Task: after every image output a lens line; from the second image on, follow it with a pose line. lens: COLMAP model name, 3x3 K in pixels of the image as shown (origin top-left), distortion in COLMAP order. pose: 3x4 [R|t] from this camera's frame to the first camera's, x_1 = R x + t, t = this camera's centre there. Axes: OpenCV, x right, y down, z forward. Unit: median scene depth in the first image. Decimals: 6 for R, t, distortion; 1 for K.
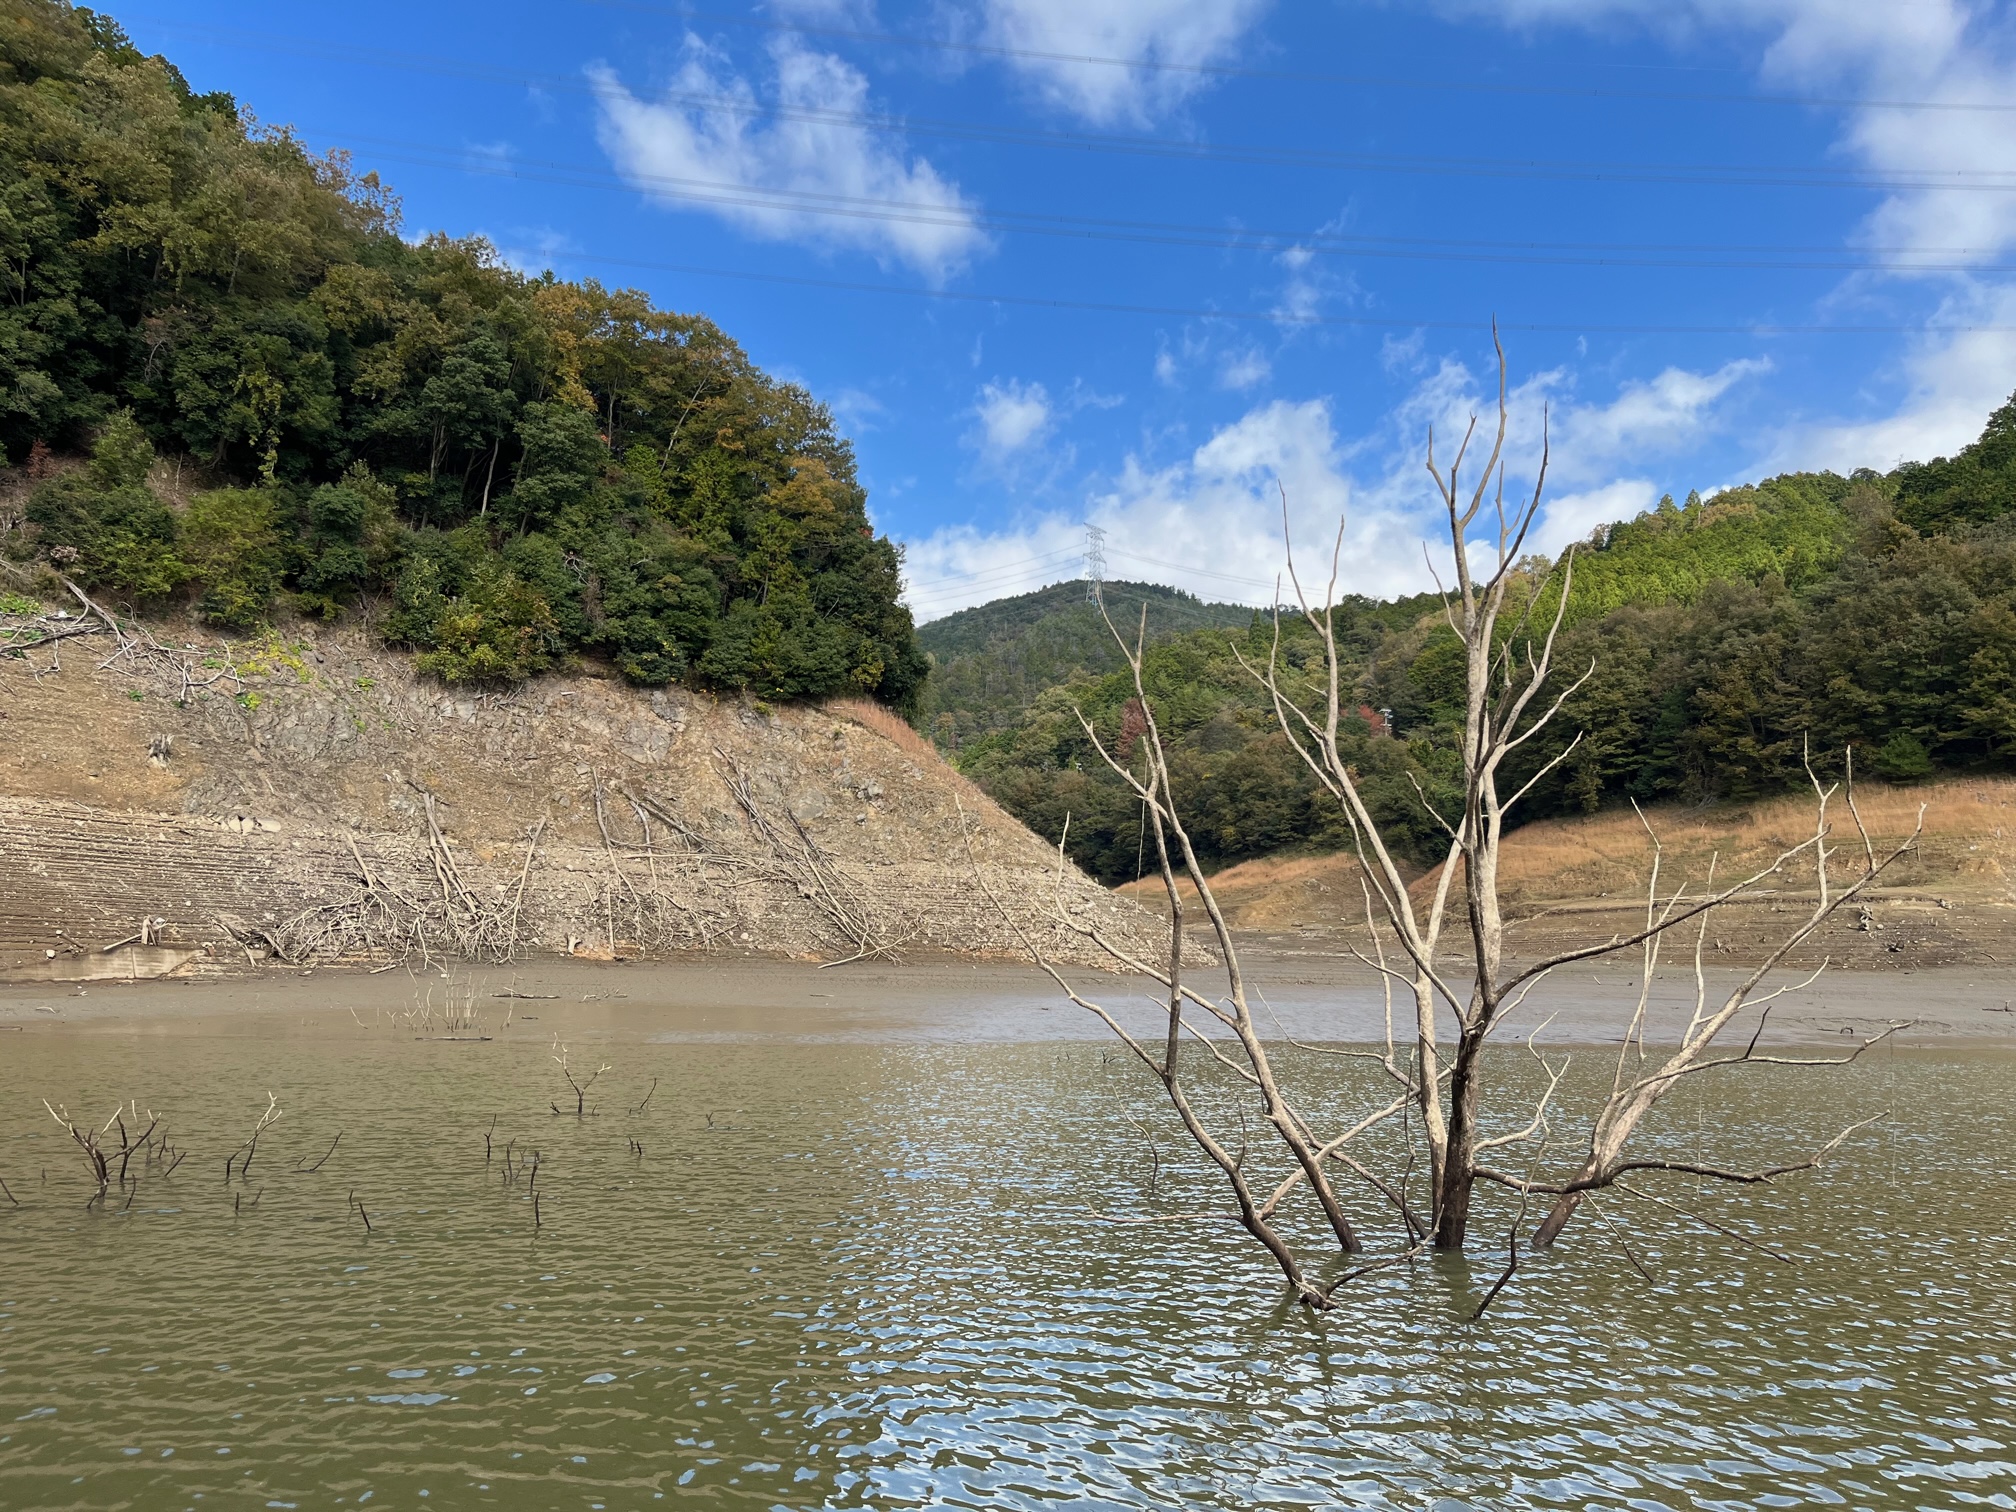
lens RADIAL K [[1524.3, 0, 1010.9], [0, 1524.3, 755.6], [0, 0, 1]] dist [-0.001627, -0.006833]
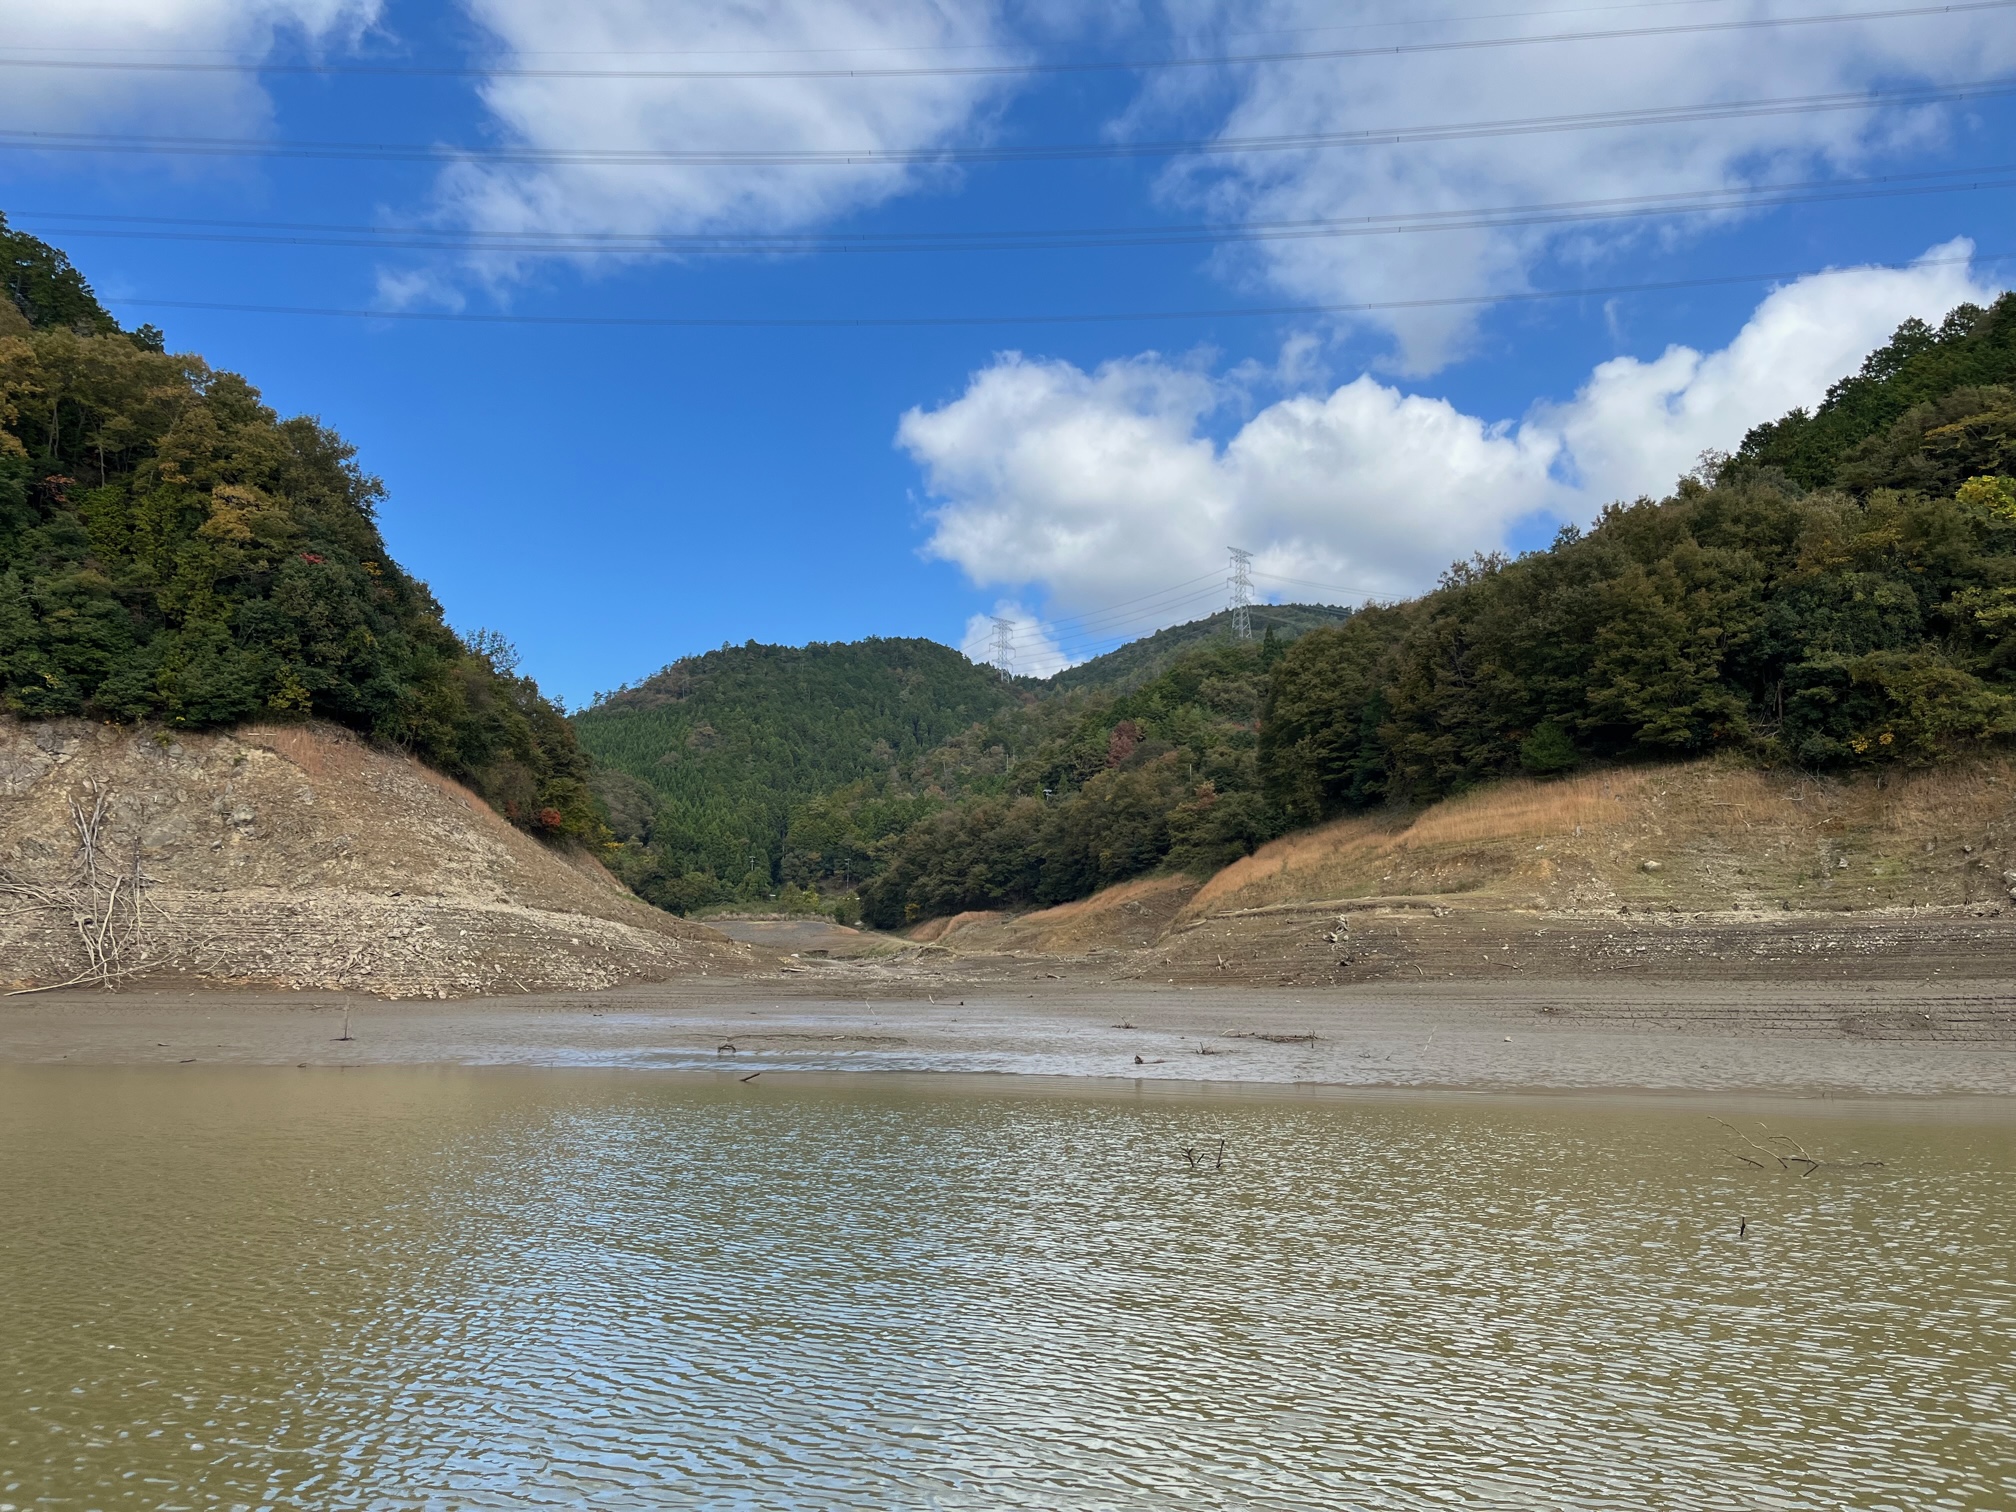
lens RADIAL K [[1524.3, 0, 1007.7], [0, 1524.3, 759.1], [0, 0, 1]] dist [-0.001627, -0.006833]
pose [[0.987661, -0.034063, -0.152858, 0.515023], [0.030872, 0.999254, -0.023204, 0.022518], [0.153534, 0.018198, 0.987976, 0.094799]]
